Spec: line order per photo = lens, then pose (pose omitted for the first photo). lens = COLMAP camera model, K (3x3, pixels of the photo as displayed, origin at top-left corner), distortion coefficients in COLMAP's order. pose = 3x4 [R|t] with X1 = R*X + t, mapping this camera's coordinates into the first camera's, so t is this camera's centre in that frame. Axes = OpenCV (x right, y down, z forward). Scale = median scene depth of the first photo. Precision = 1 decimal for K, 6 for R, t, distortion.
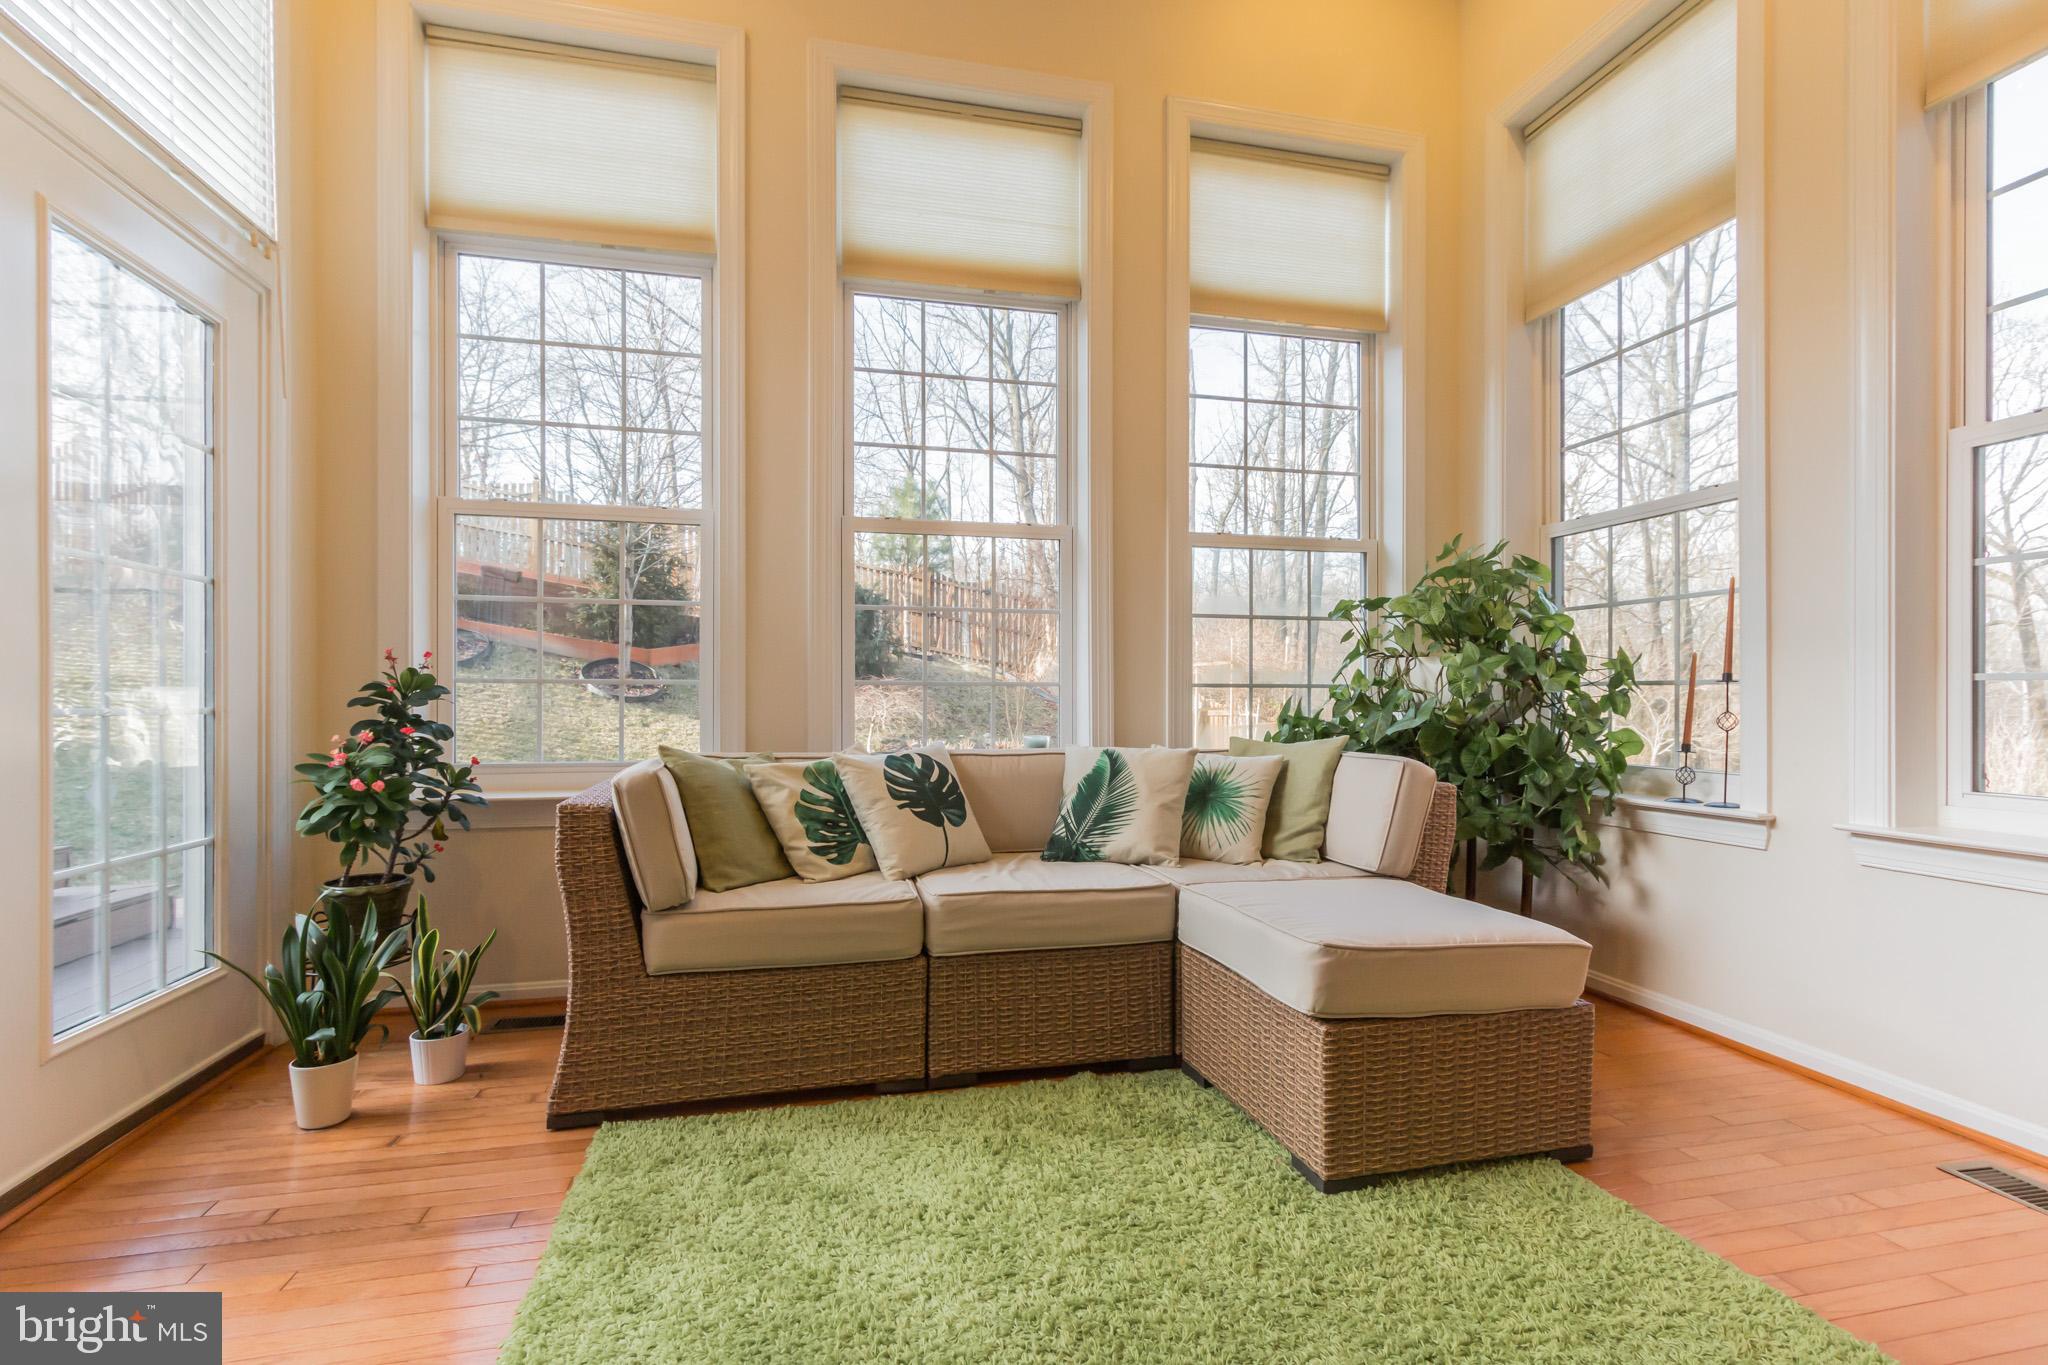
lens RADIAL K [[973.1, 0, 1021.1], [0, 973.1, 689.0], [0, 0, 1]] dist [0.005185, 0.000632]
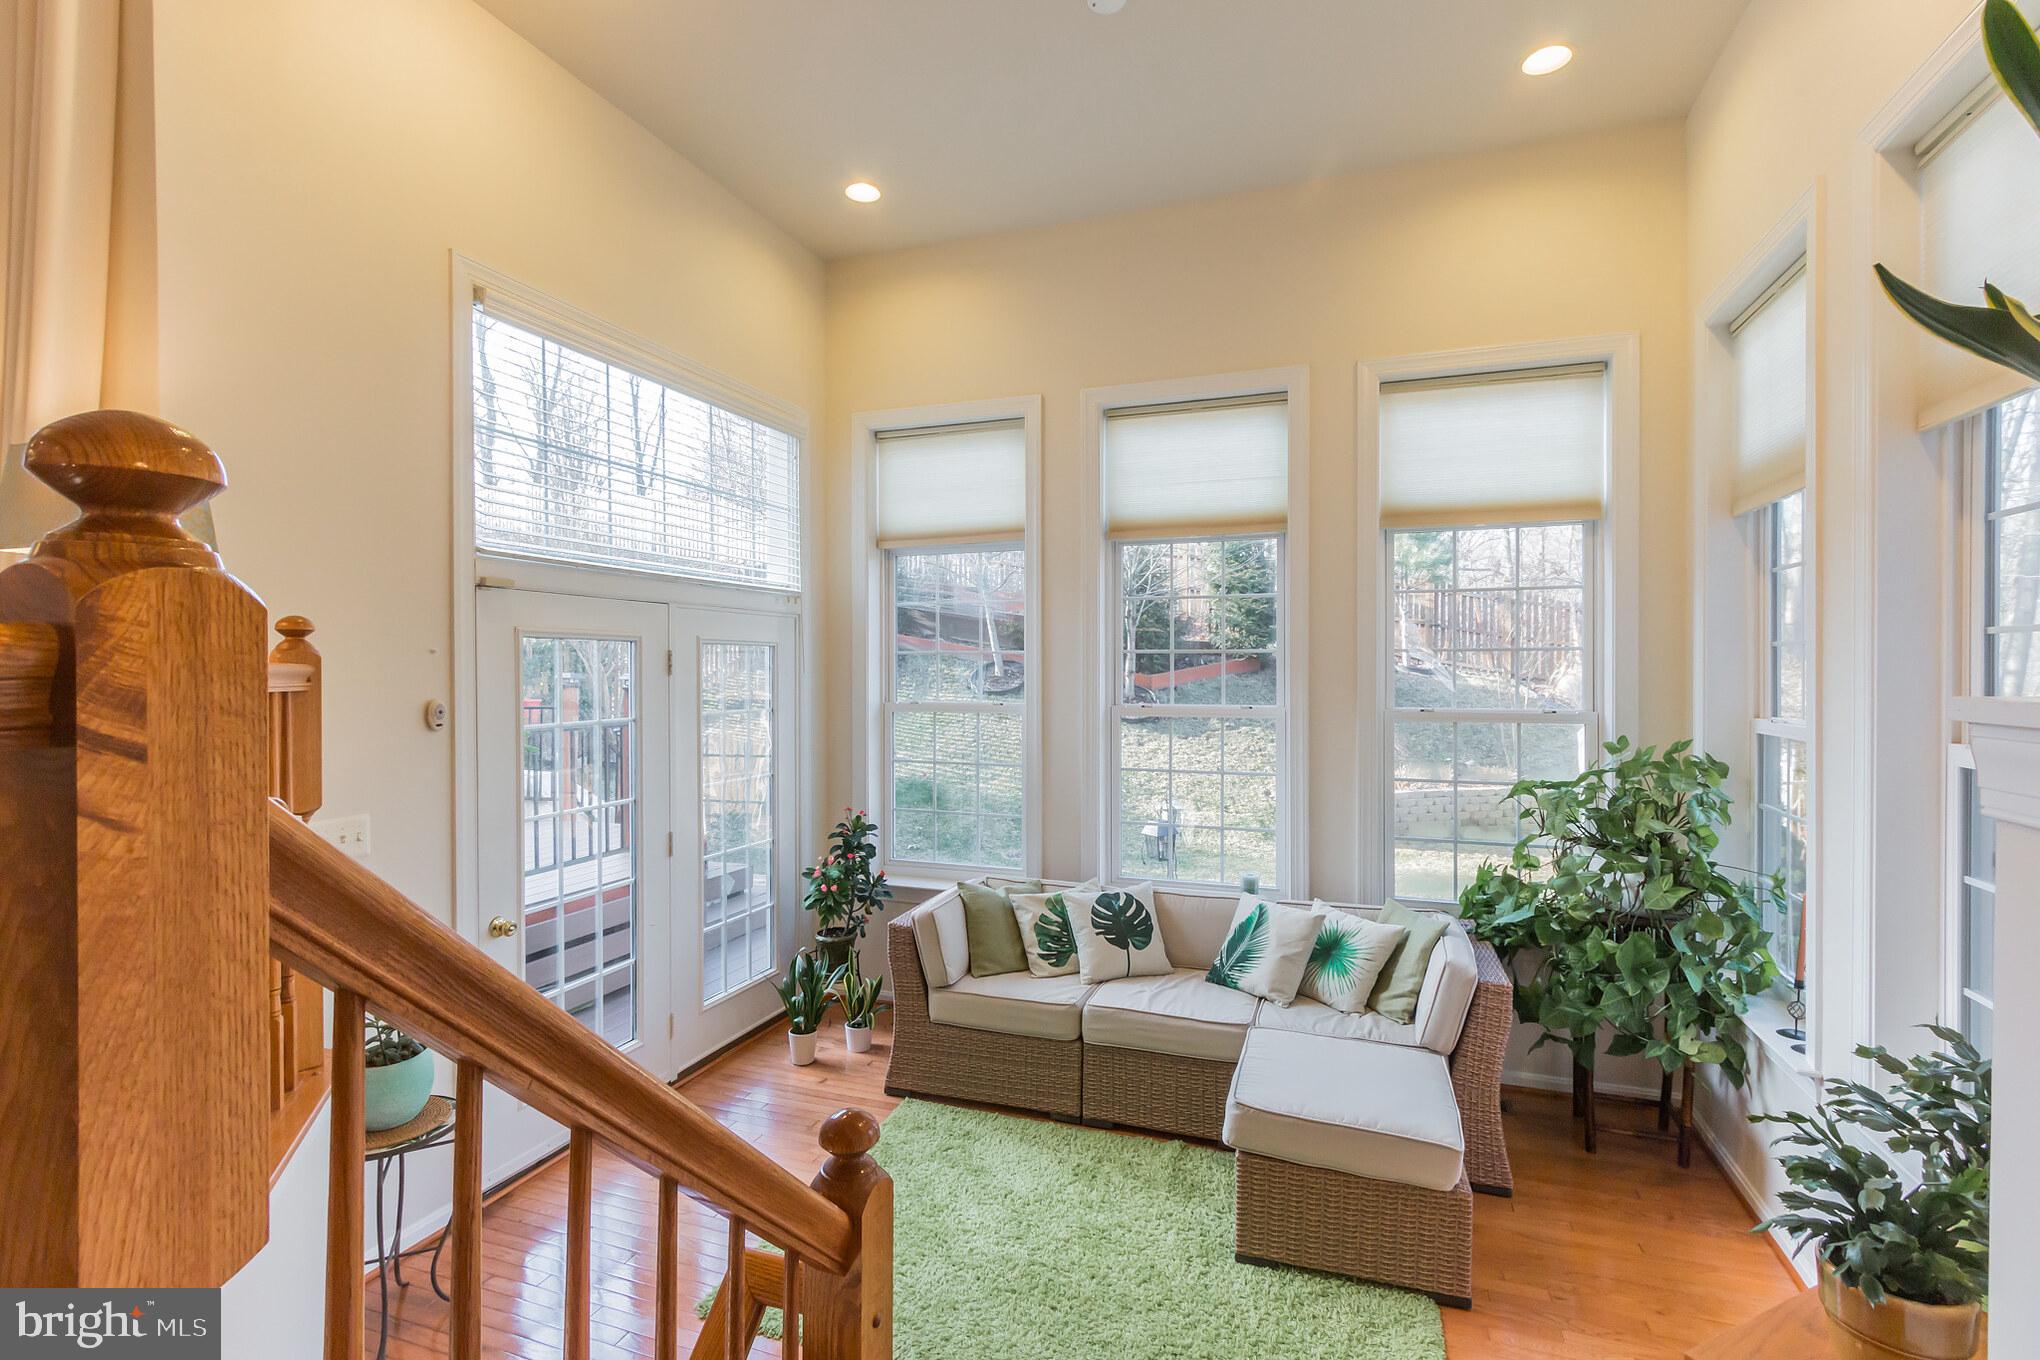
lens RADIAL K [[949.2, 0, 1004.2], [0, 949.2, 680.5], [0, 0, 1]] dist [0.005291, -0.001597]
pose [[0.833914, 0.004146, -0.551879, 0.577284], [0.006344, 0.999834, 0.017098, -0.303765], [0.551858, -0.017760, 0.833749, -0.316426]]
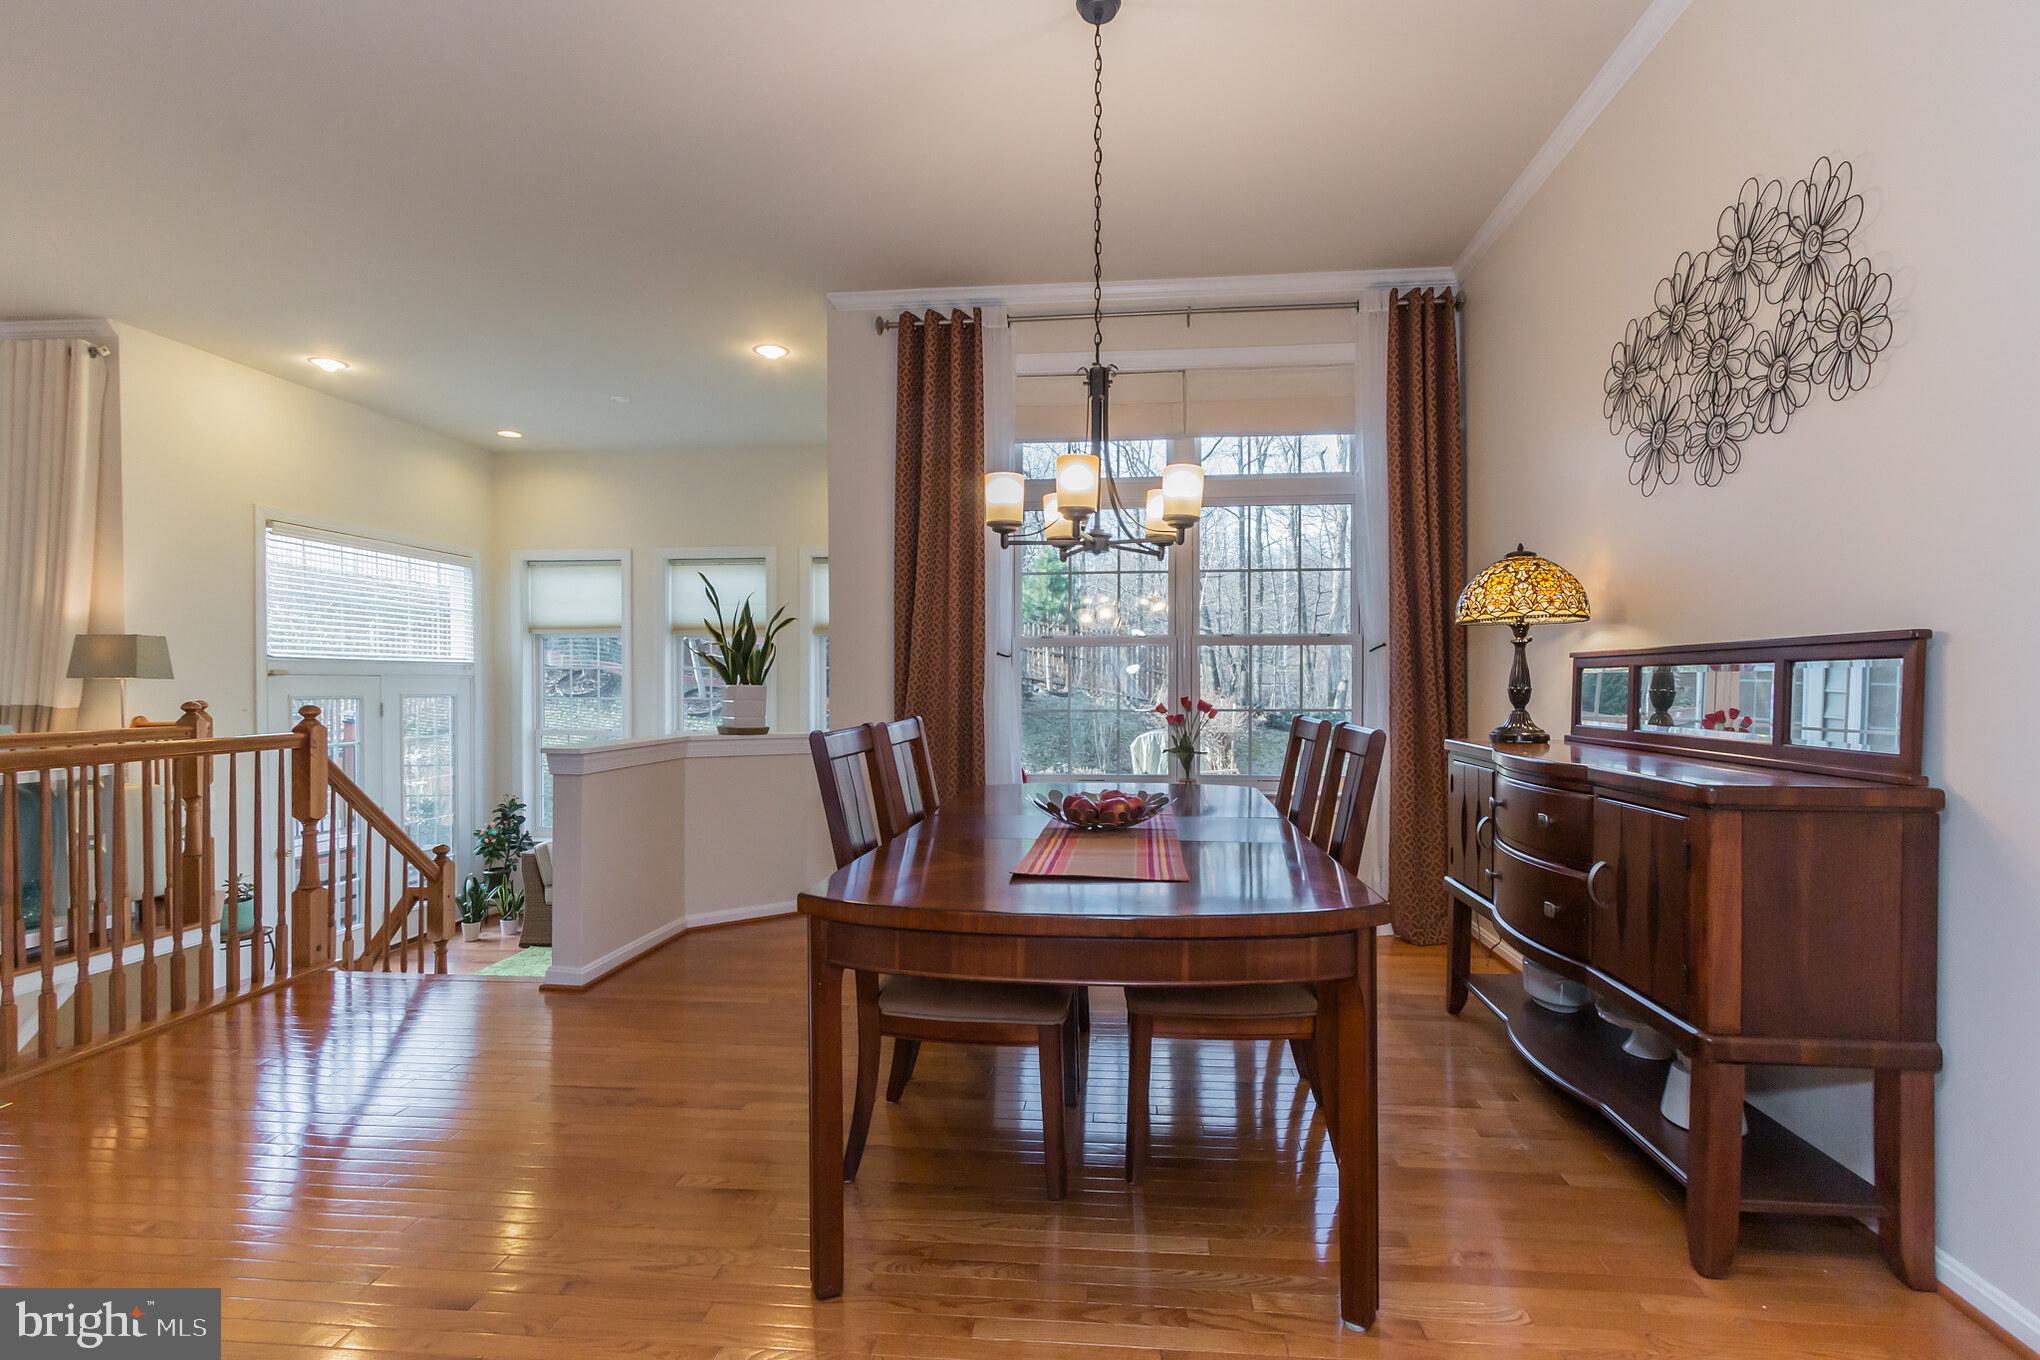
lens RADIAL K [[949.2, 0, 1038.2], [0, 949.2, 692.6], [0, 0, 1]] dist [0.005291, -0.001597]
pose [[0.949738, 0.001321, -0.313042, 1.831398], [0.003392, 0.999889, 0.014512, -0.386883], [0.313026, -0.014845, 0.949628, -1.267545]]
